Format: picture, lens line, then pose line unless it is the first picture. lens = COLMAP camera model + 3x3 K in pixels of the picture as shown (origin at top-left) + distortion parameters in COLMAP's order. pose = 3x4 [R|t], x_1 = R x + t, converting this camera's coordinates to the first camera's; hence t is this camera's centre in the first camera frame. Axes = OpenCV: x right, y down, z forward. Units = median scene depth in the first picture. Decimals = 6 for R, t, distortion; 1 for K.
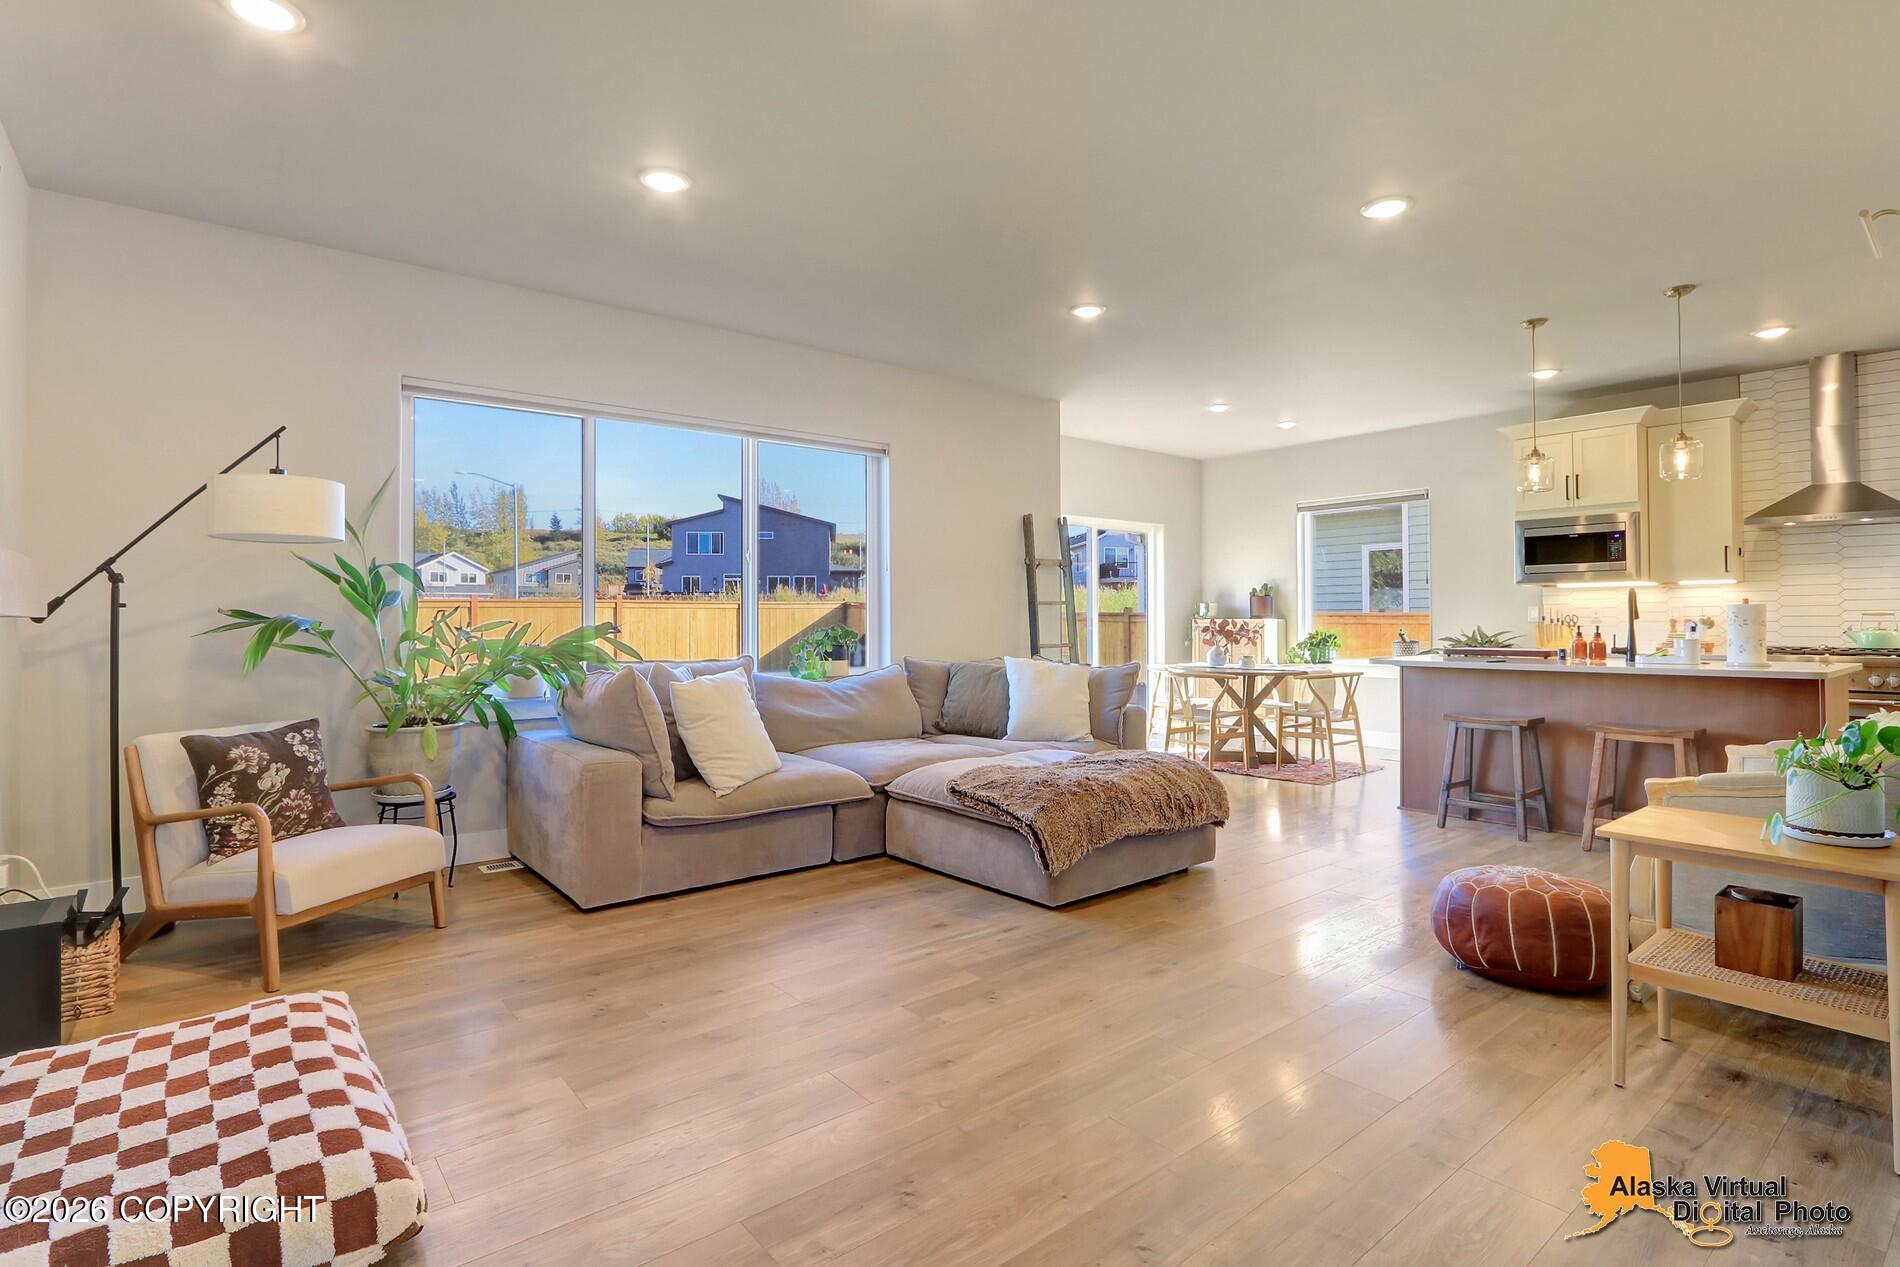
lens RADIAL K [[913.6, 0, 939.4], [0, 913.6, 607.3], [0, 0, 1]] dist [-0.010568, -0.001051]
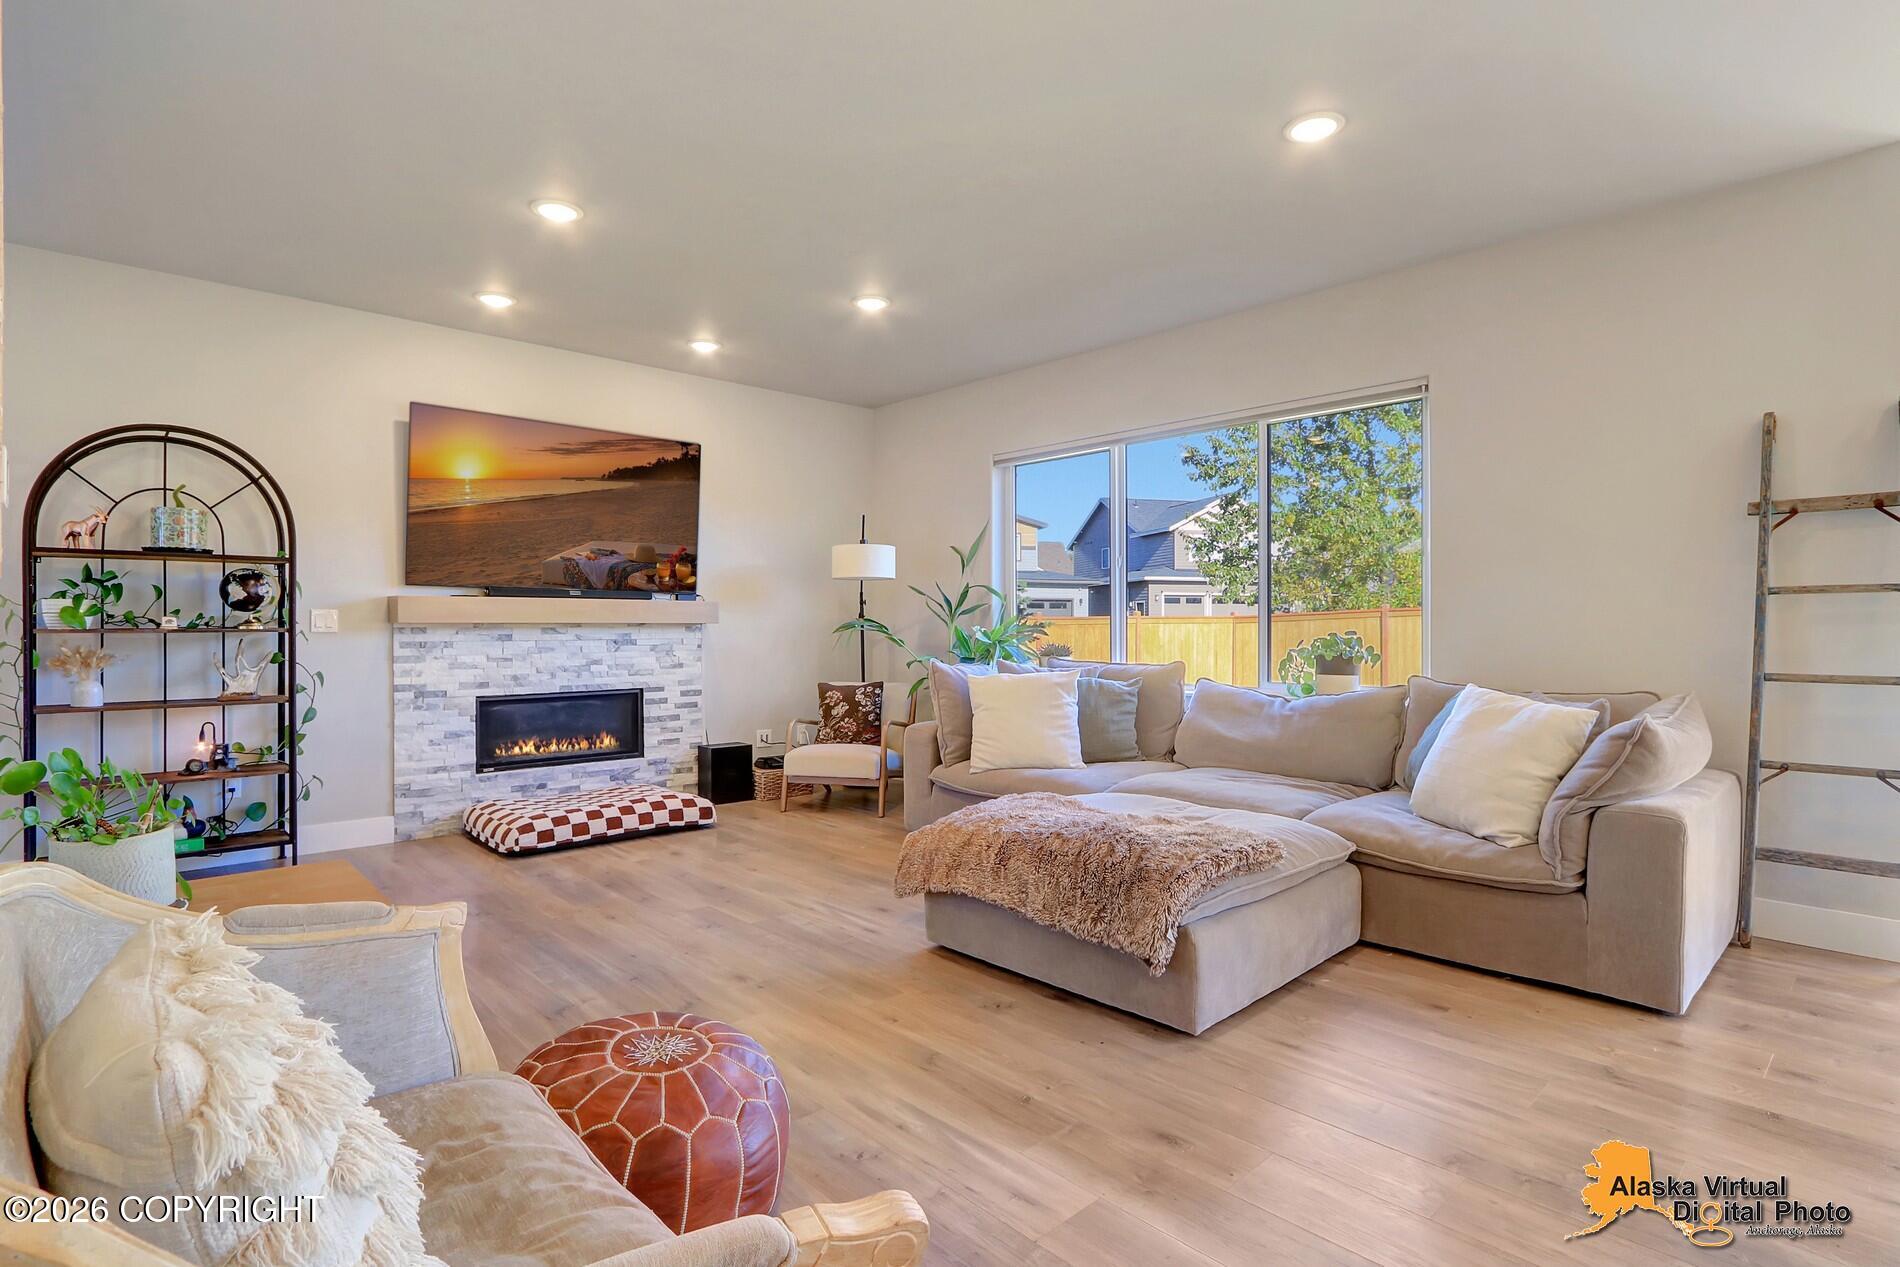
lens RADIAL K [[940.3, 0, 950.0], [0, 940.3, 633.5], [0, 0, 1]] dist [-0.003213, -0.000302]
pose [[0.083535, 0.013300, -0.996416, 0.512898], [0.013867, 0.999799, 0.014507, 0.003363], [0.996408, -0.015030, 0.083334, 0.458265]]
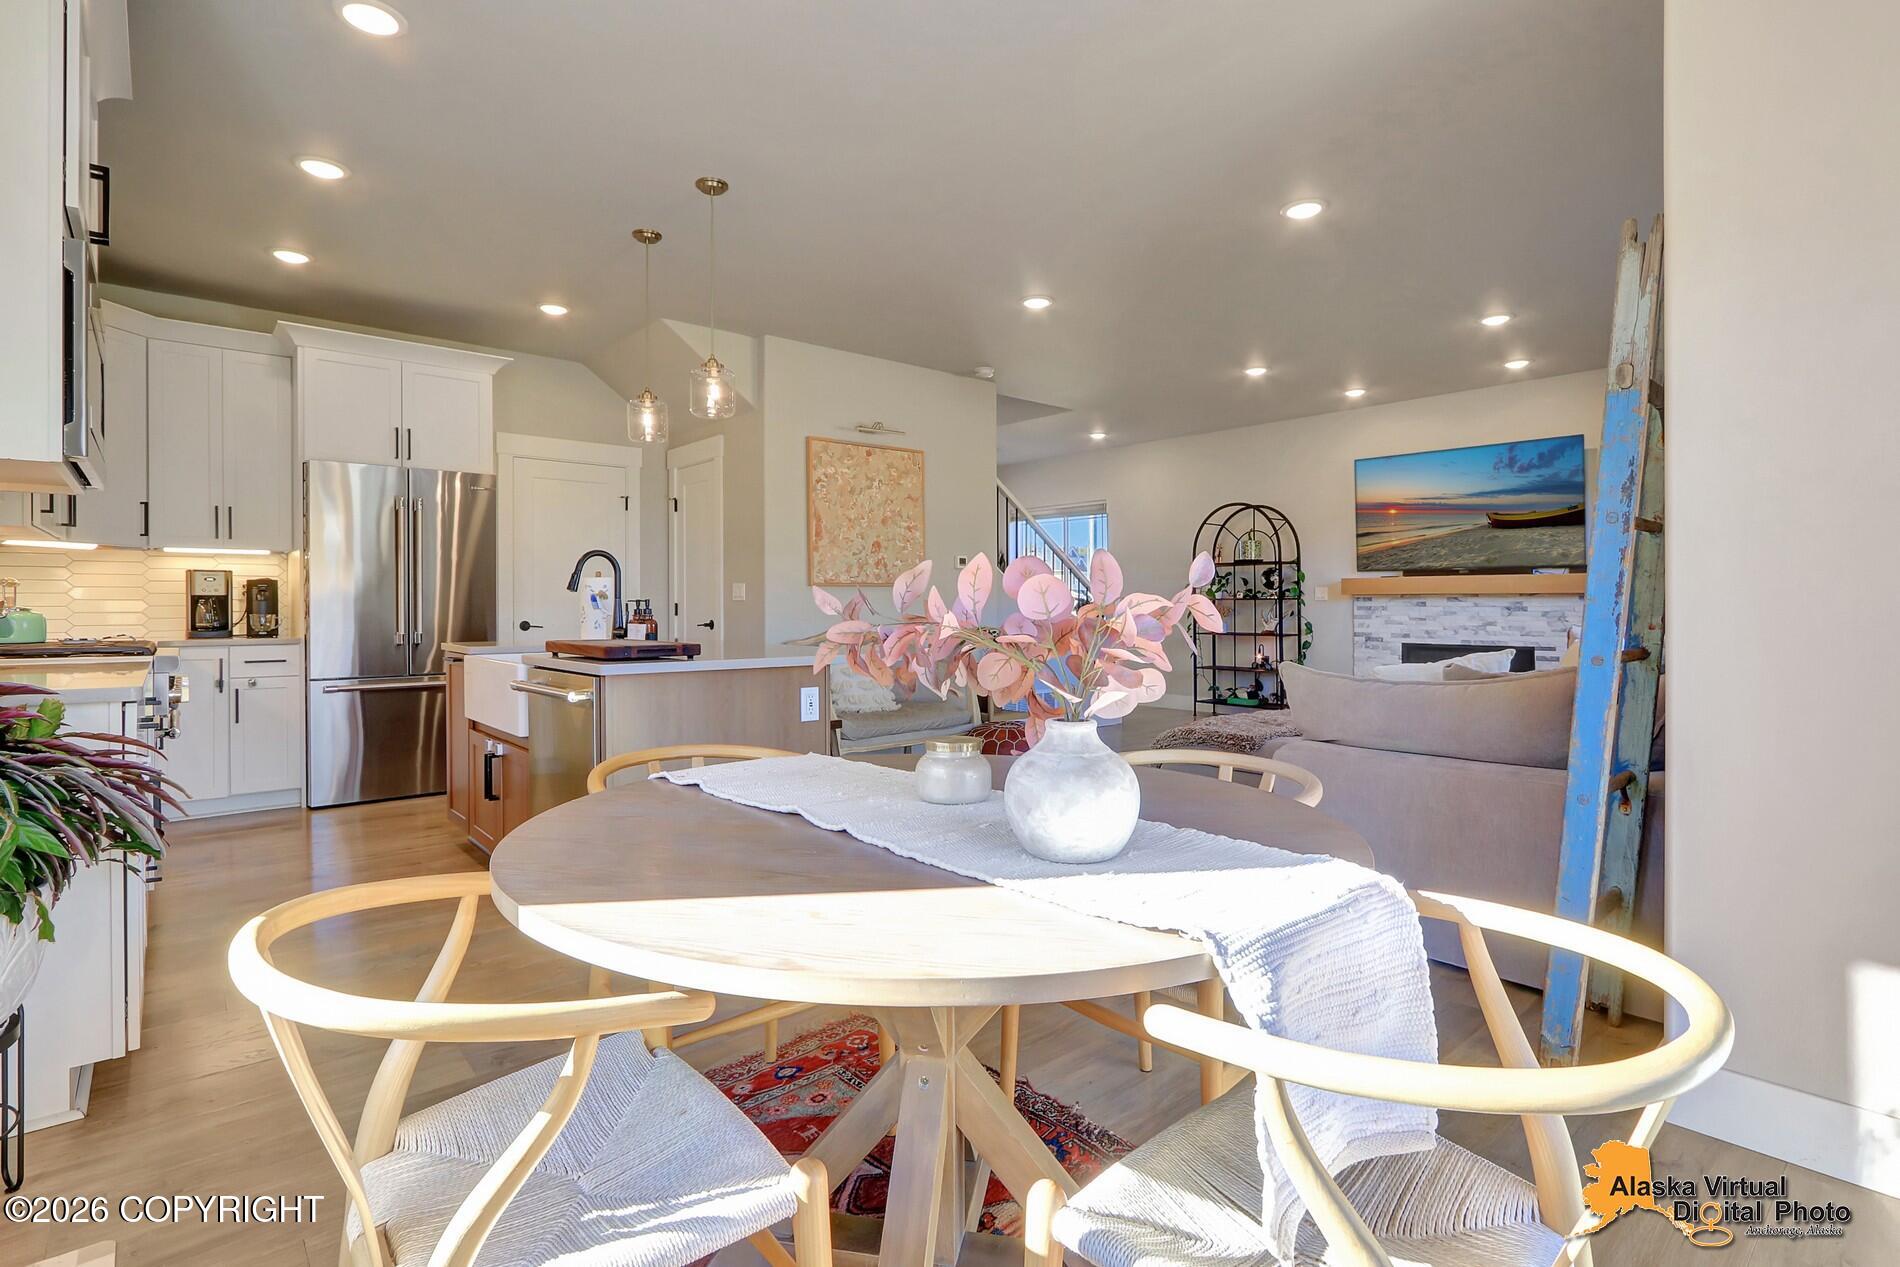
lens RADIAL K [[913.6, 0, 939.4], [0, 913.6, 607.3], [0, 0, 1]] dist [-0.010568, -0.001051]
pose [[-0.999579, 0.008760, -0.027660, 0.334660], [0.008963, 0.999934, -0.007219, 0.018034], [0.027595, -0.007464, -0.999591, 1.165477]]
